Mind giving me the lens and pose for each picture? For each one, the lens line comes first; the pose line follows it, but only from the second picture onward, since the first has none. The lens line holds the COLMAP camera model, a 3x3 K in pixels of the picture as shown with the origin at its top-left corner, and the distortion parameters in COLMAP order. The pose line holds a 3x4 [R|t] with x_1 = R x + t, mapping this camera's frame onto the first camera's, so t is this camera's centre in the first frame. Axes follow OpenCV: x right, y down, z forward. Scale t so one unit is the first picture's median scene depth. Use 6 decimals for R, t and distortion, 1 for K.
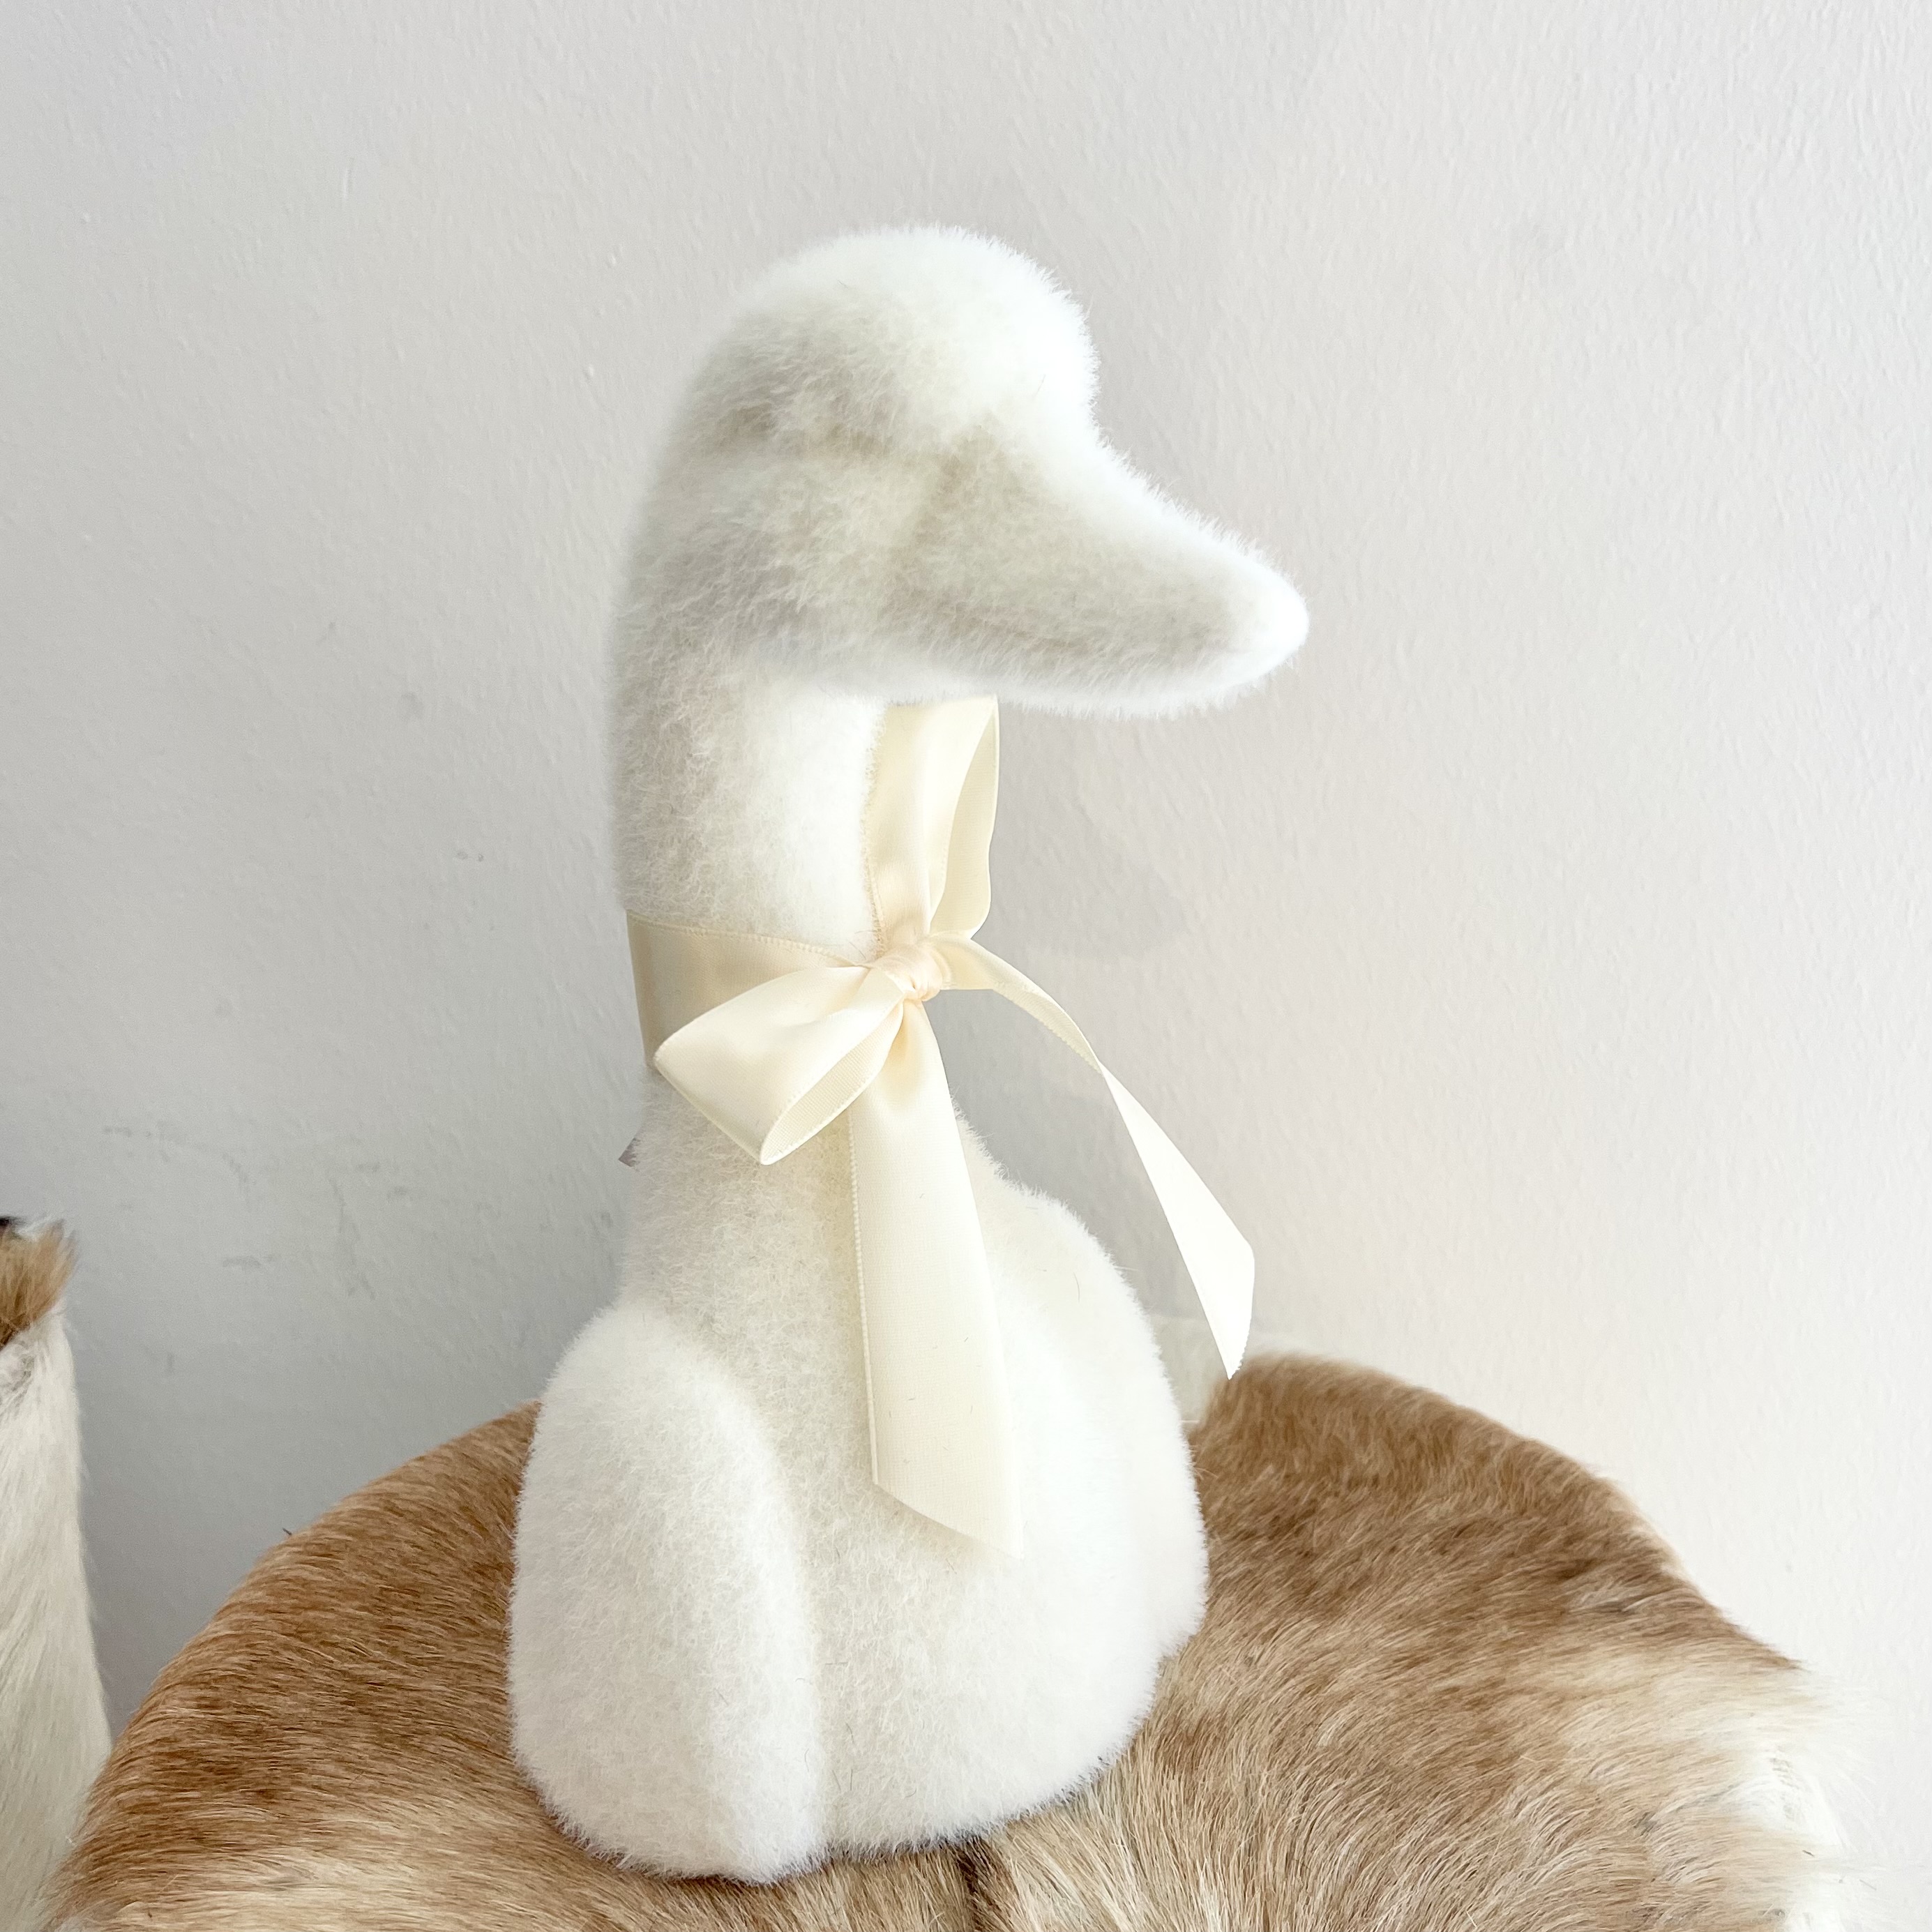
lens RADIAL K [[2019.0, 0, 966.0], [0, 2019.0, 966.0], [0, 0, 1]] dist [0.017831, -0.018430]
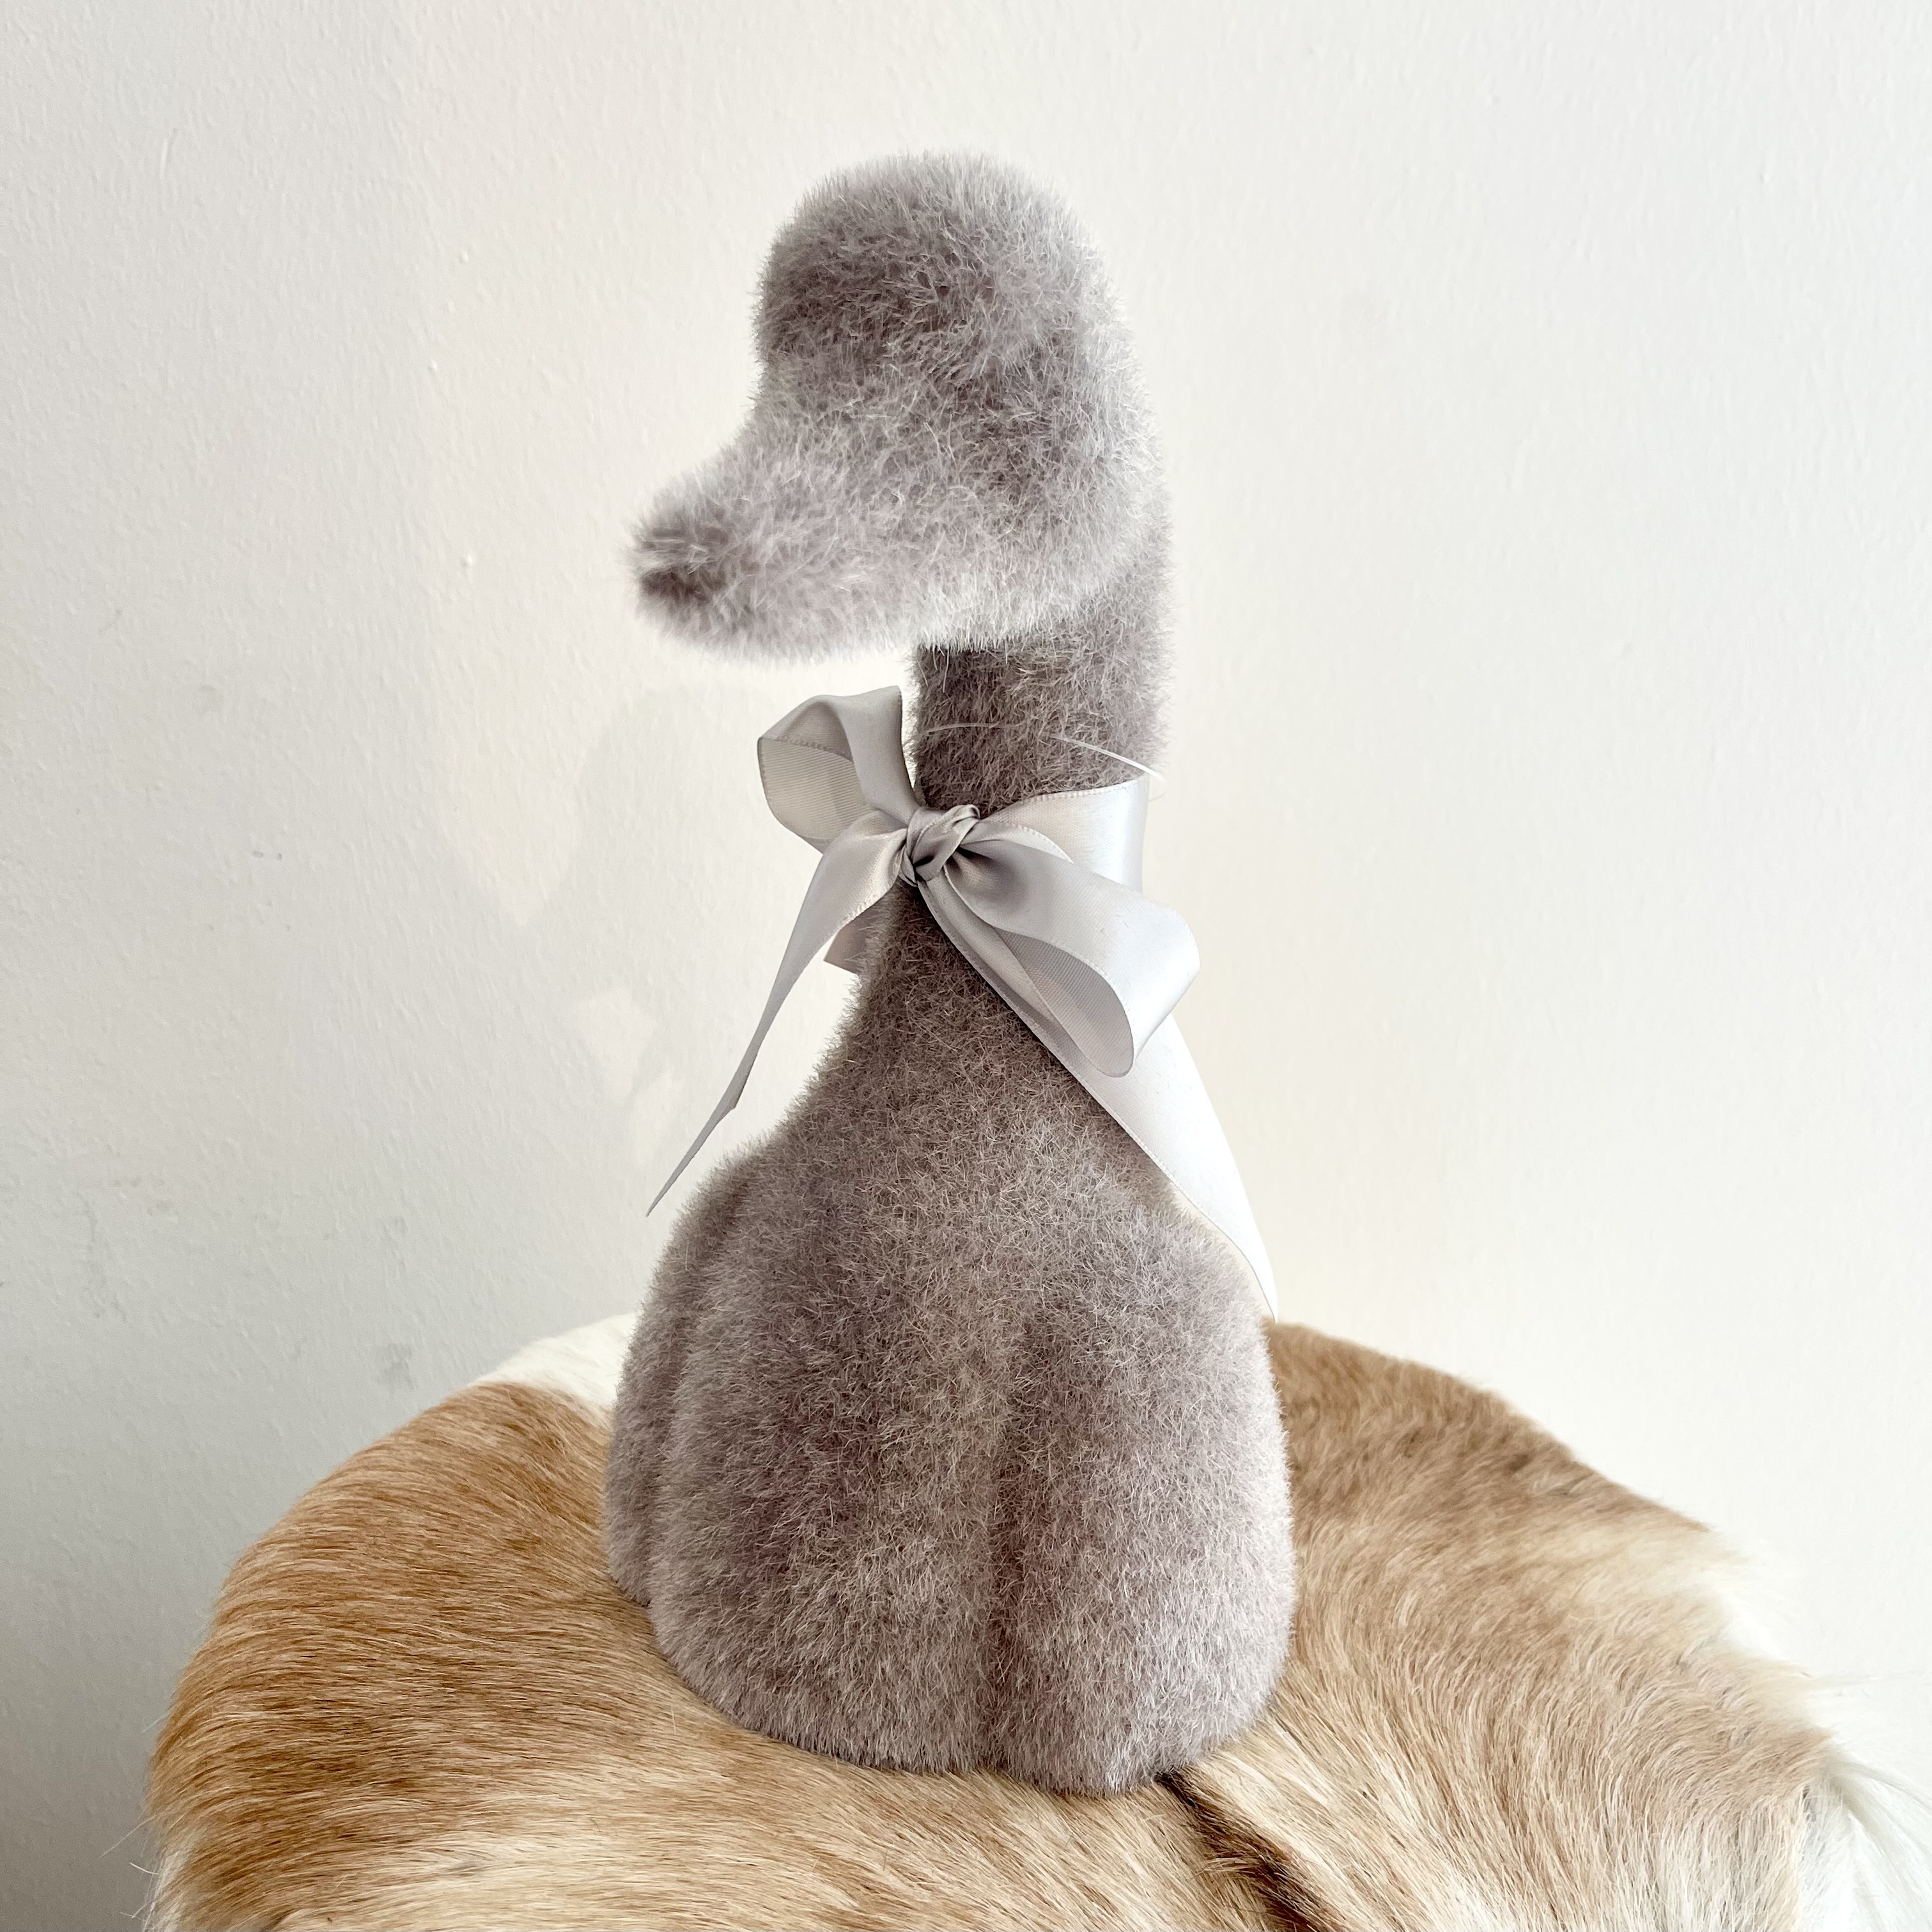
lens RADIAL K [[1860.6, 0, 966.8], [0, 1860.6, 979.8], [0, 0, 1]] dist [-0.003032, 0.021031]
pose [[0.964526, -0.004332, 0.263952, -0.288946], [0.009674, 0.999774, -0.018944, 0.048835], [-0.263810, 0.020825, 0.964350, 0.079373]]
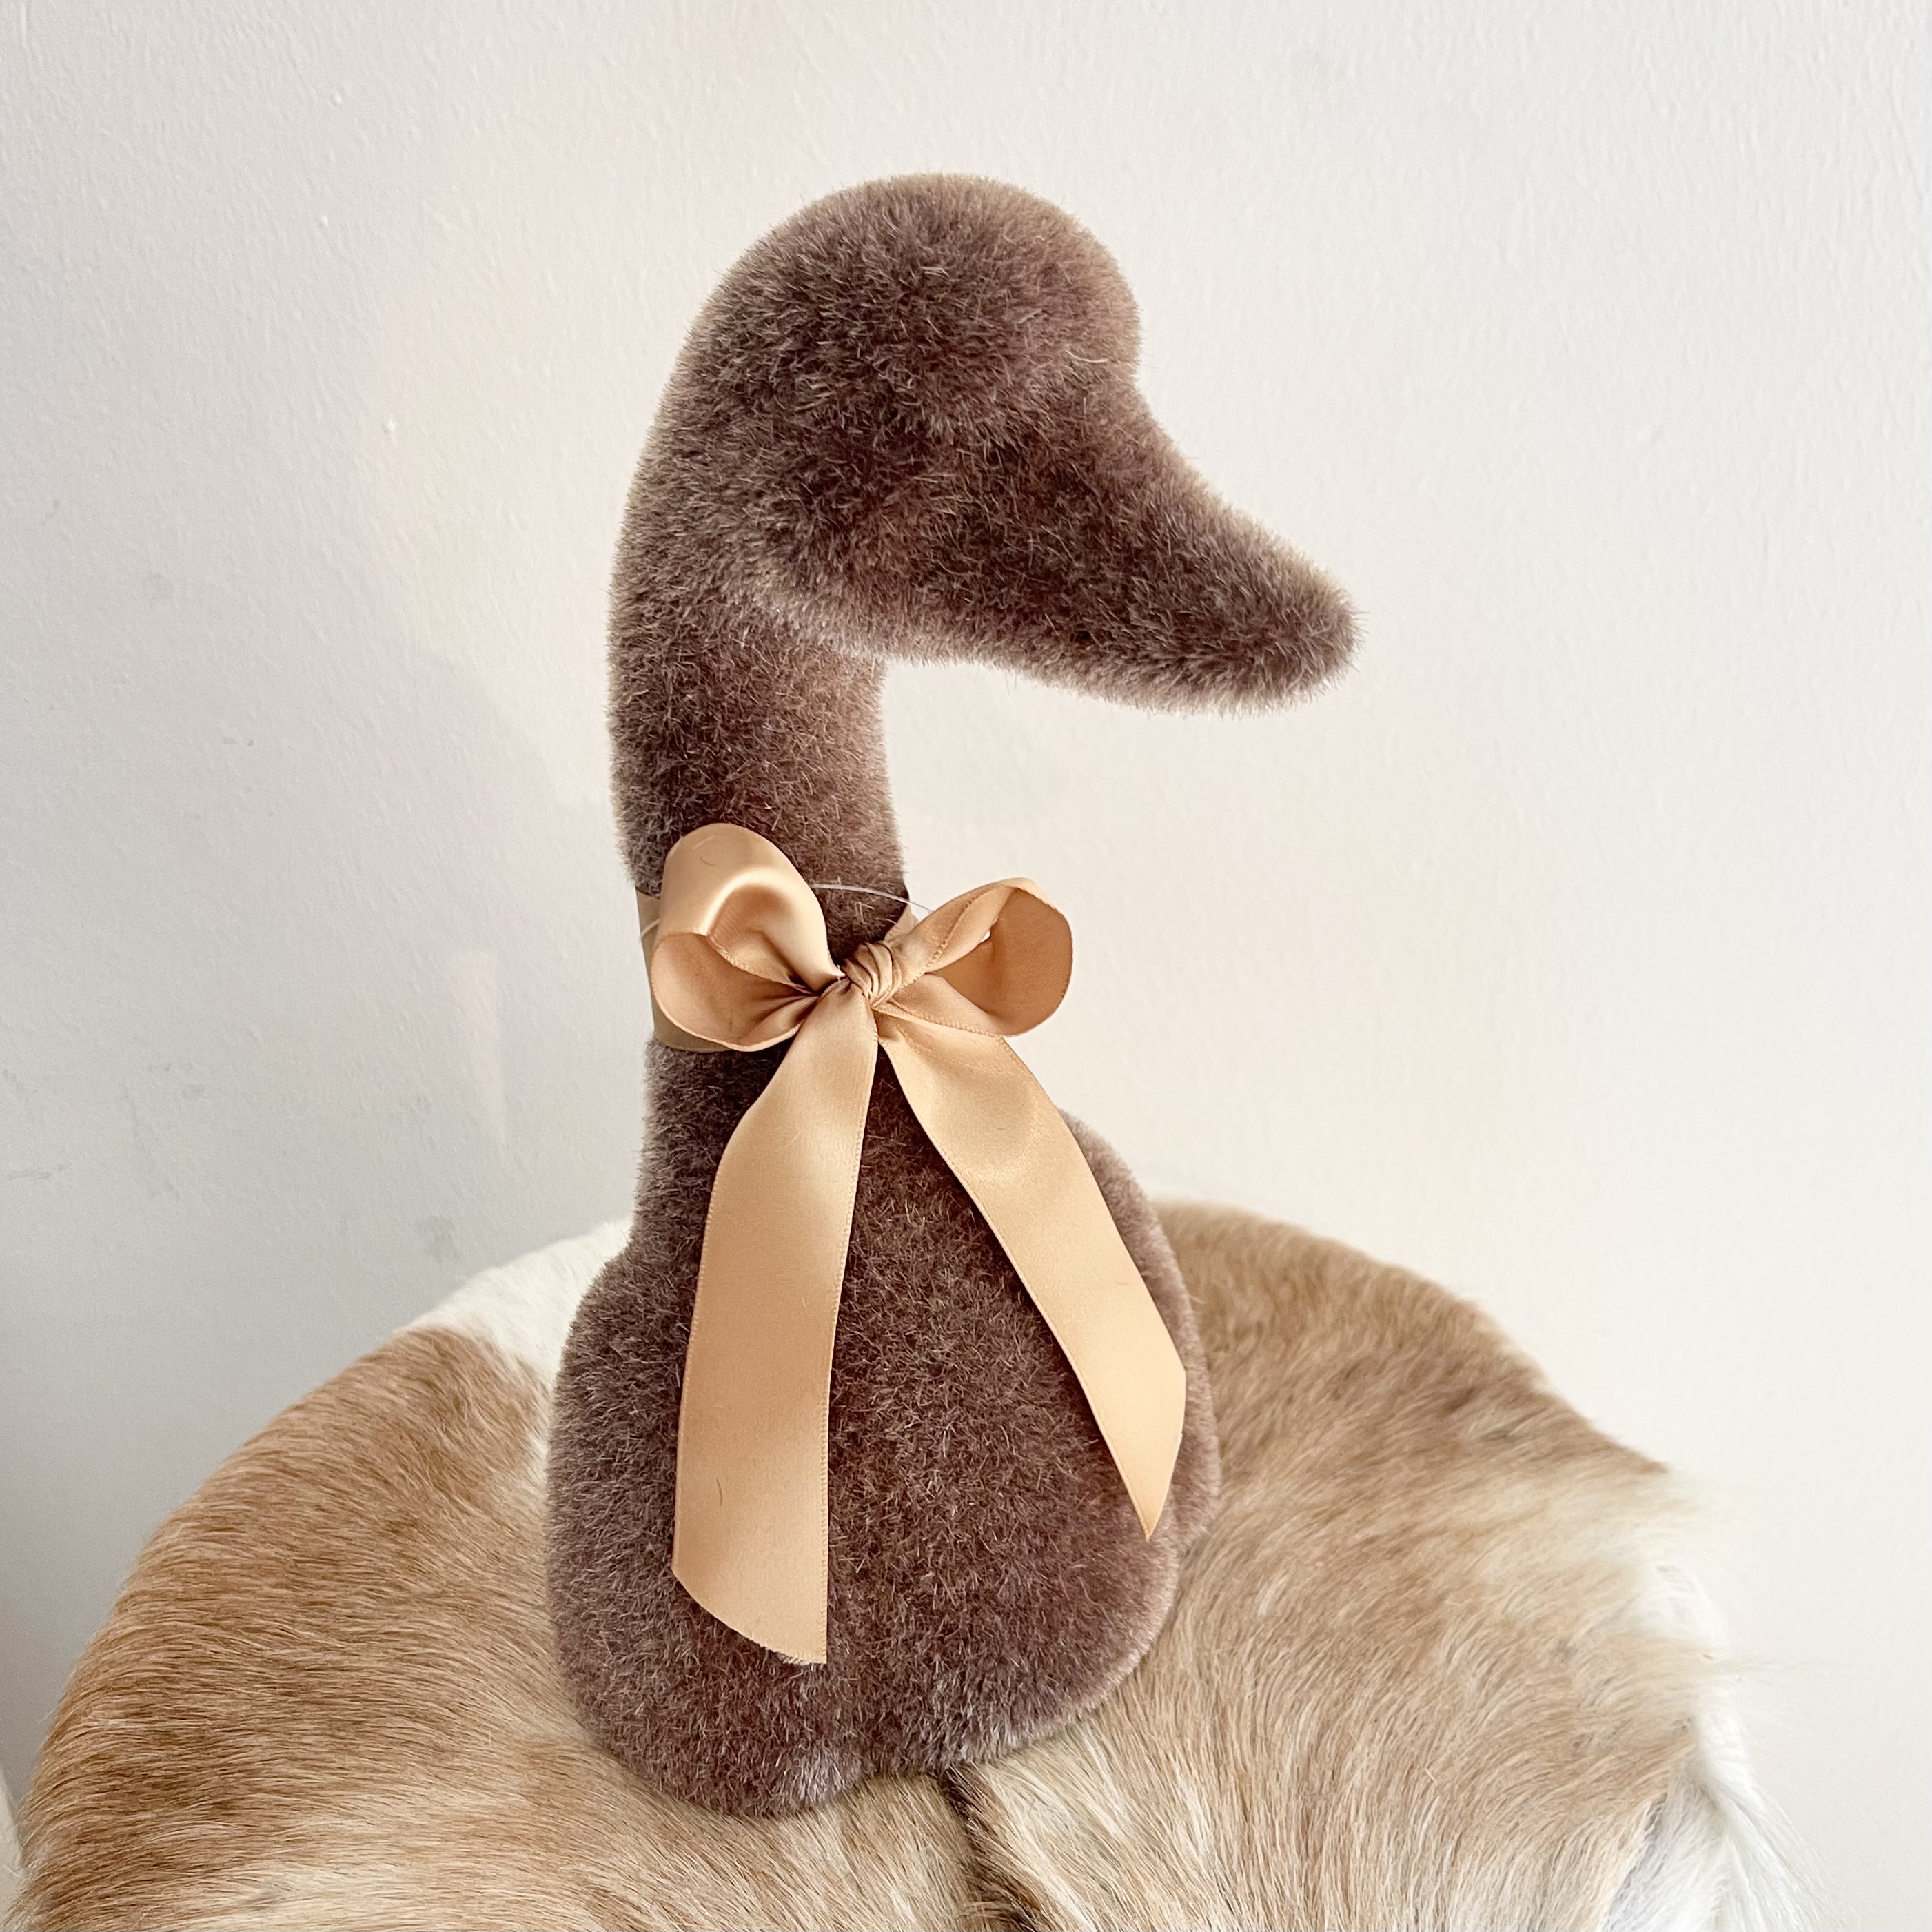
lens RADIAL K [[2016.2, 0, 965.4], [0, 2016.2, 933.6], [0, 0, 1]] dist [0.014959, 0.004674]
pose [[0.987802, -0.085942, 0.129852, -0.074439], [0.071824, 0.991360, 0.109756, -0.082727], [-0.138163, -0.099090, 0.985440, 0.023742]]
